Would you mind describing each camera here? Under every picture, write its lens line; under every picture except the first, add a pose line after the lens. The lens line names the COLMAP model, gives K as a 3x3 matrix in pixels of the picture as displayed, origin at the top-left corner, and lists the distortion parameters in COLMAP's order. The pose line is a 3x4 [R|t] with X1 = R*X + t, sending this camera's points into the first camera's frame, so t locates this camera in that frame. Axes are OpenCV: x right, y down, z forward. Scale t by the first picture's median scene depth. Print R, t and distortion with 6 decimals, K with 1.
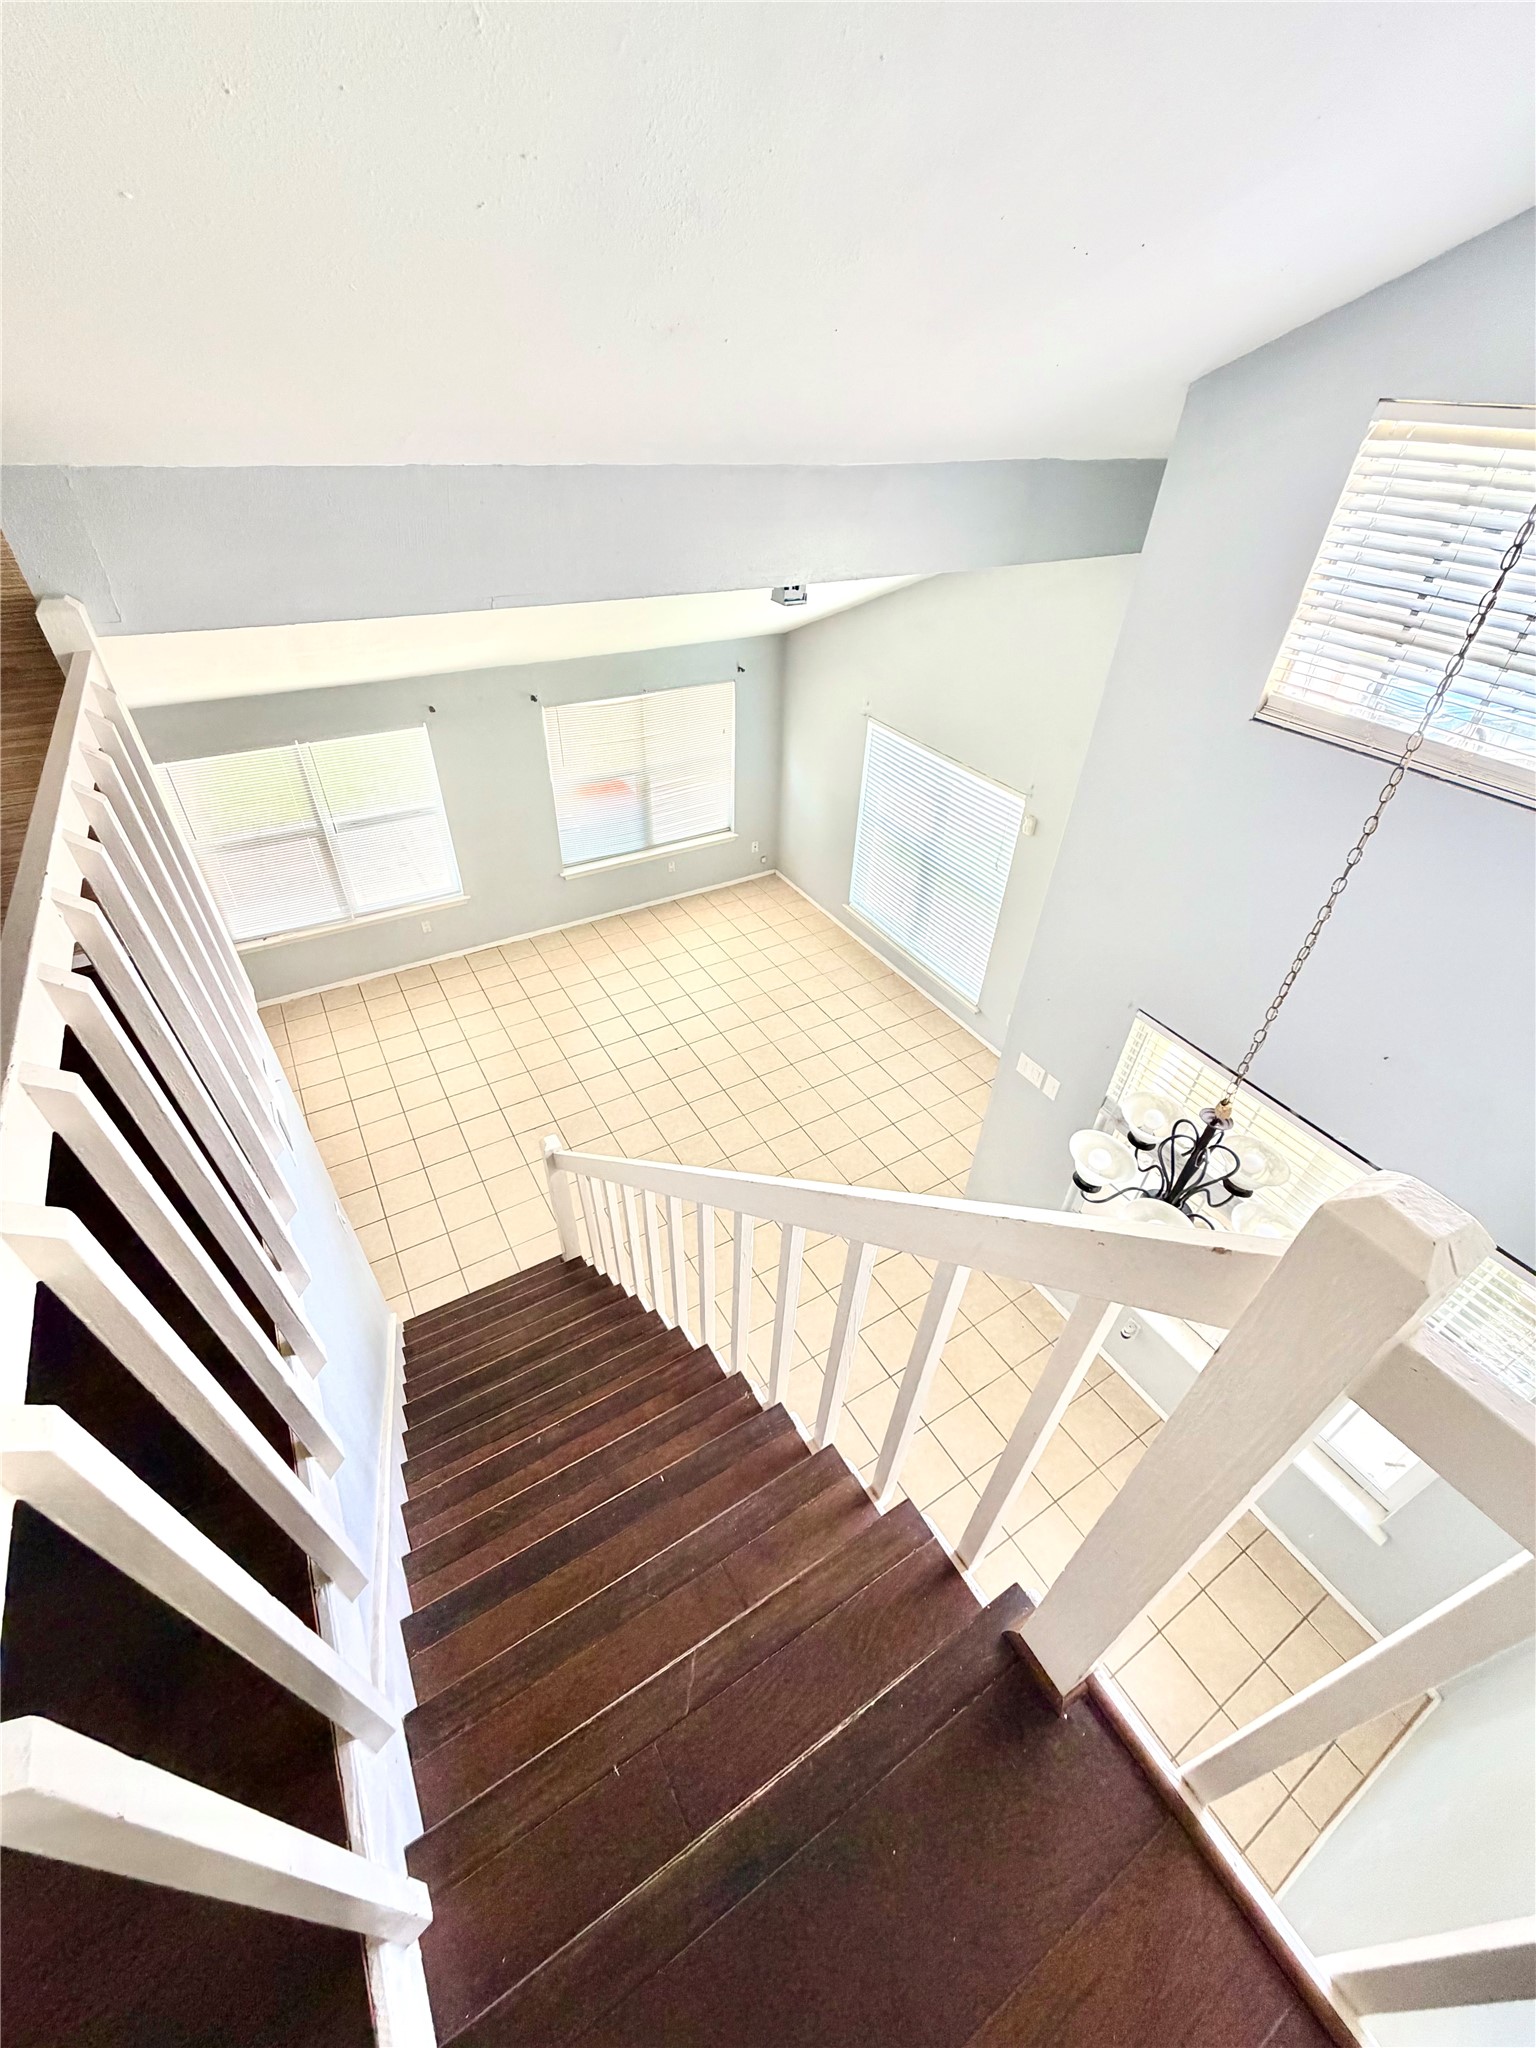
lens RADIAL K [[820.9, 0, 770.4], [0, 820.9, 1022.1], [0, 0, 1]] dist [-0.000406, 0.000235]
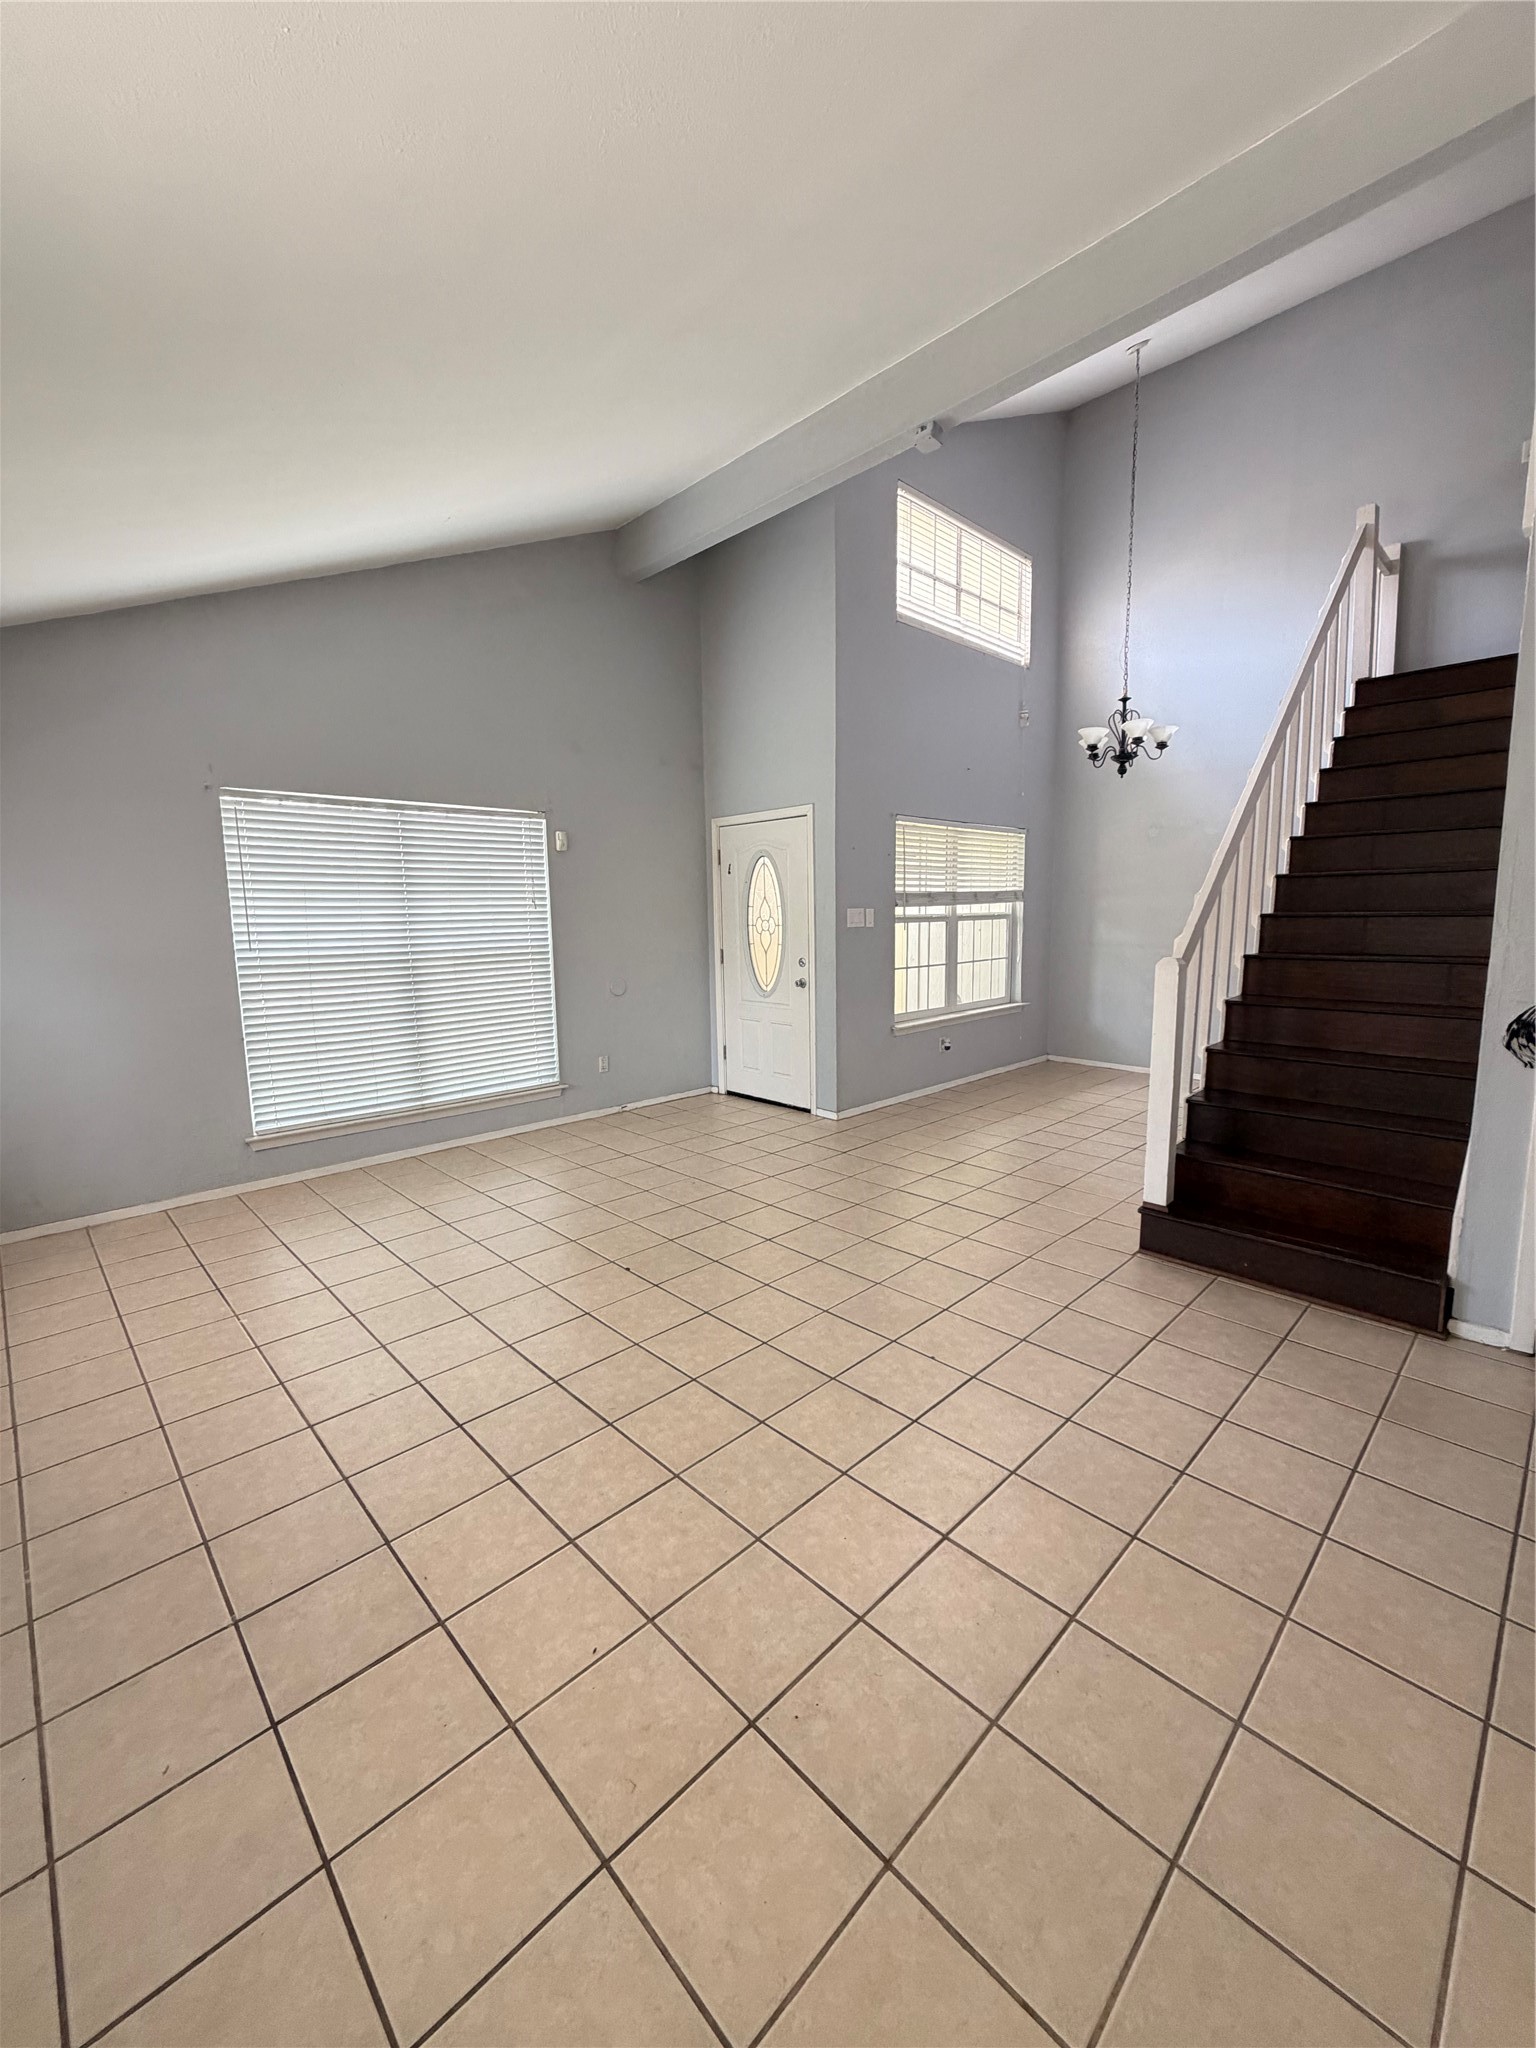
lens RADIAL K [[820.9, 0, 770.4], [0, 820.9, 1022.1], [0, 0, 1]] dist [-0.000406, 0.000235]
pose [[-0.220120, -0.161948, 0.961936, -0.586381], [0.612114, 0.744875, 0.265475, -0.155038], [-0.759515, 0.647251, -0.064832, 0.839849]]
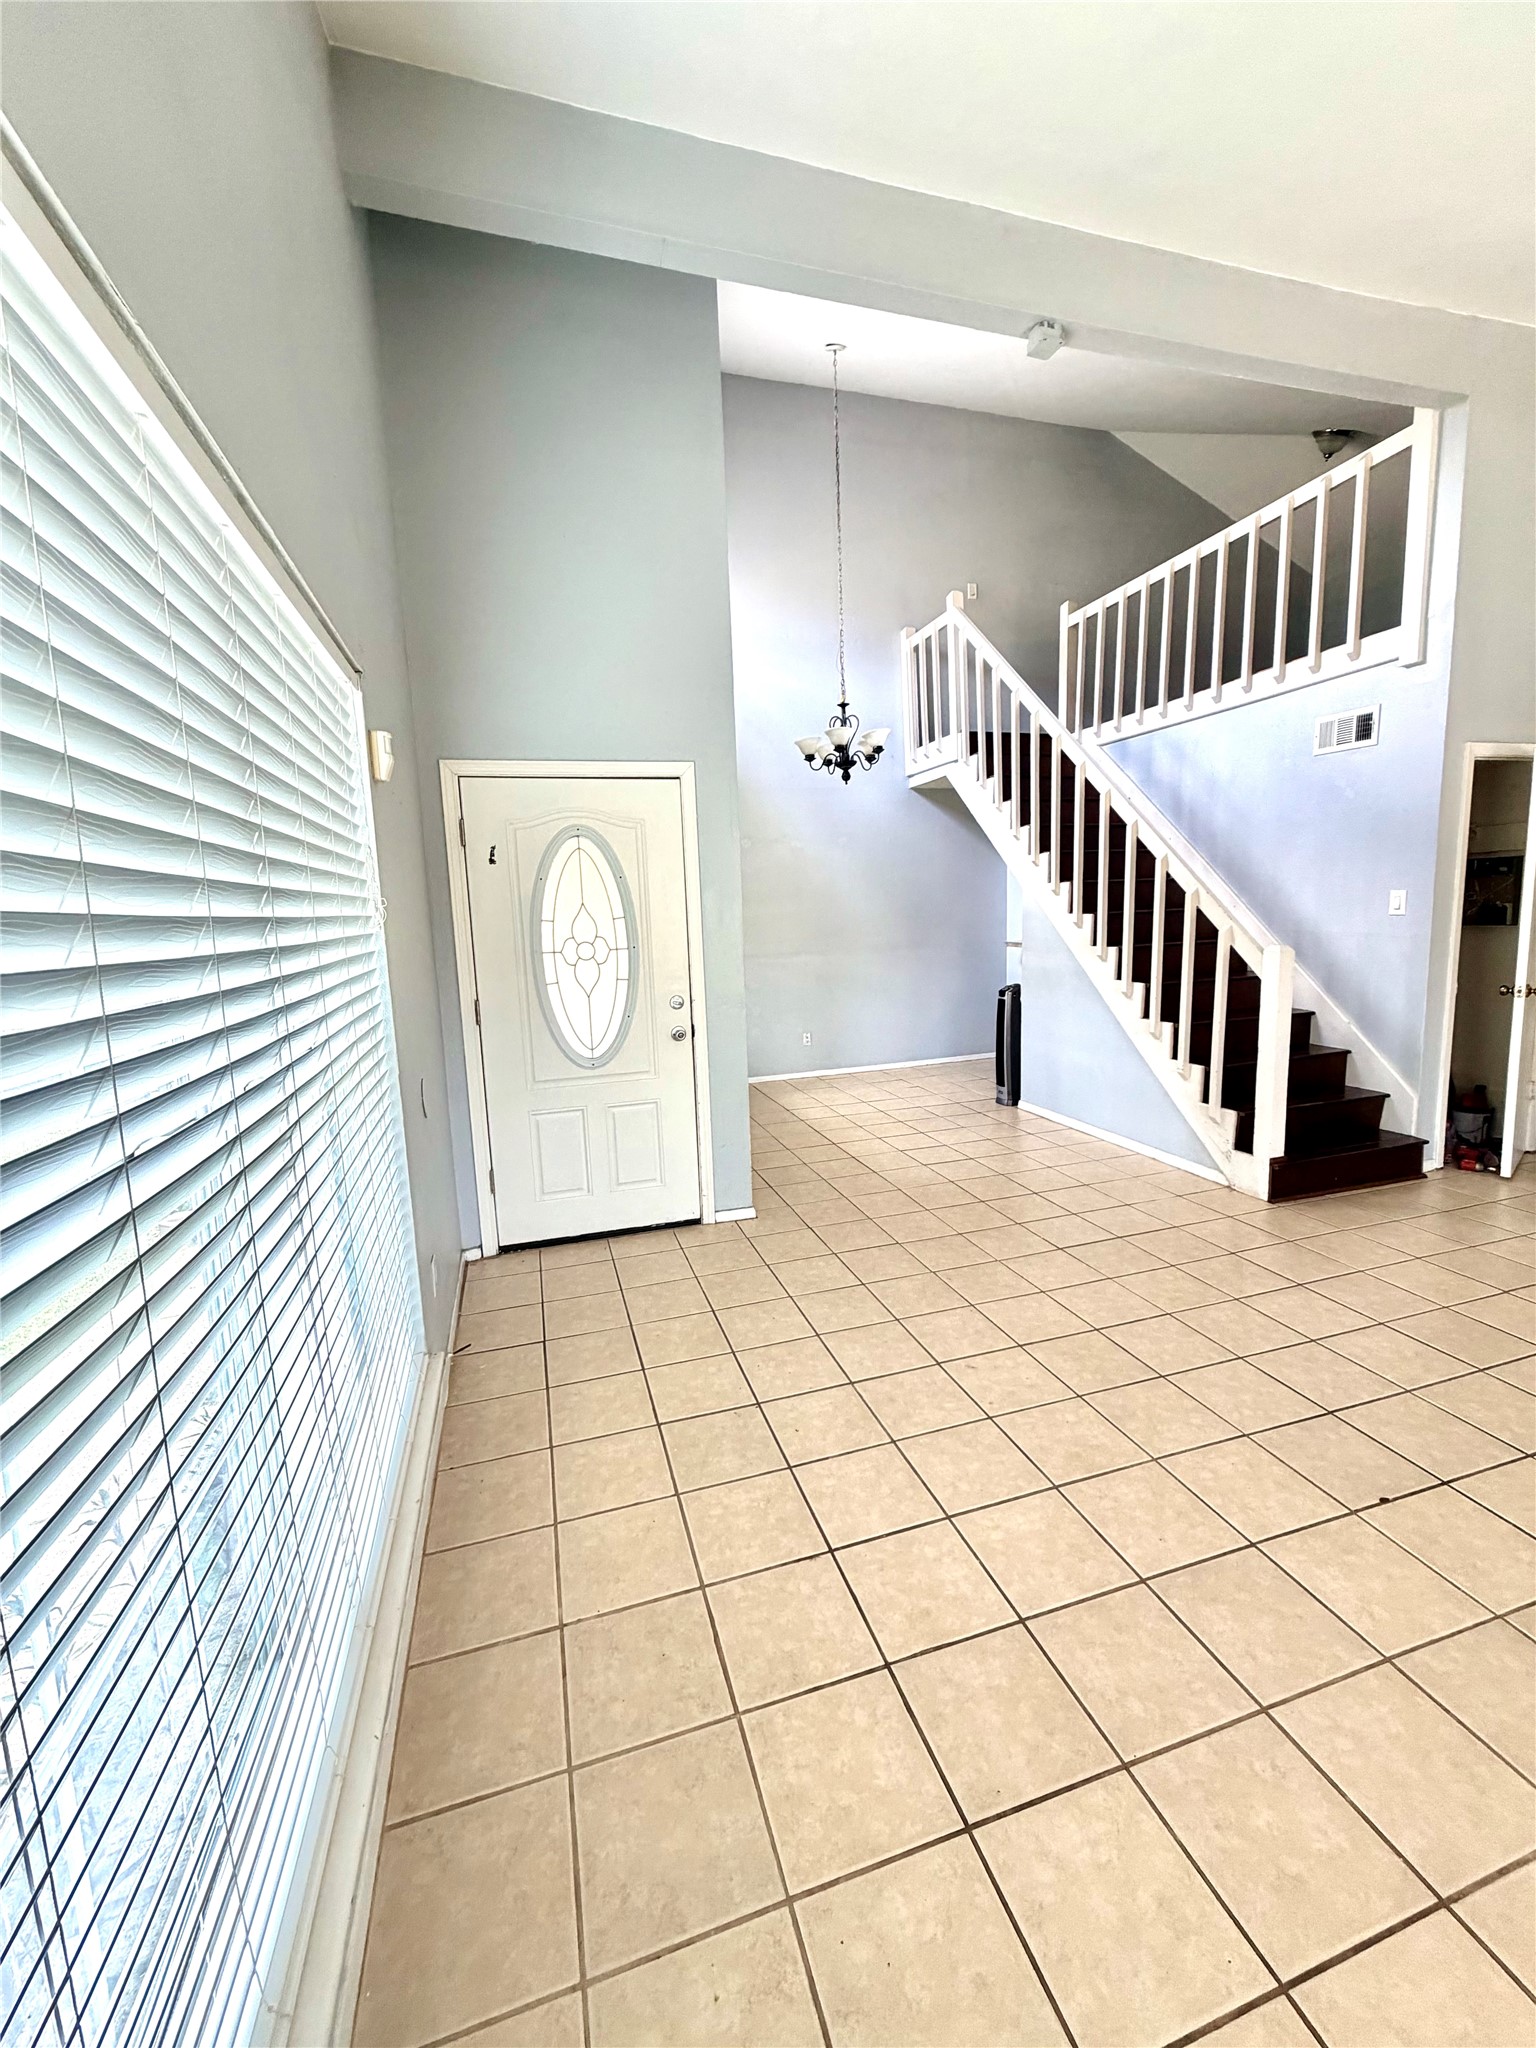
lens RADIAL K [[814.5, 0, 754.9], [0, 814.5, 1024.8], [0, 0, 1]] dist [0.000813, 0.000210]
pose [[-0.967271, -0.032644, 0.251639, 0.044061], [0.161742, 0.684802, 0.710553, -0.329450], [-0.195518, 0.727998, -0.657109, 1.083912]]
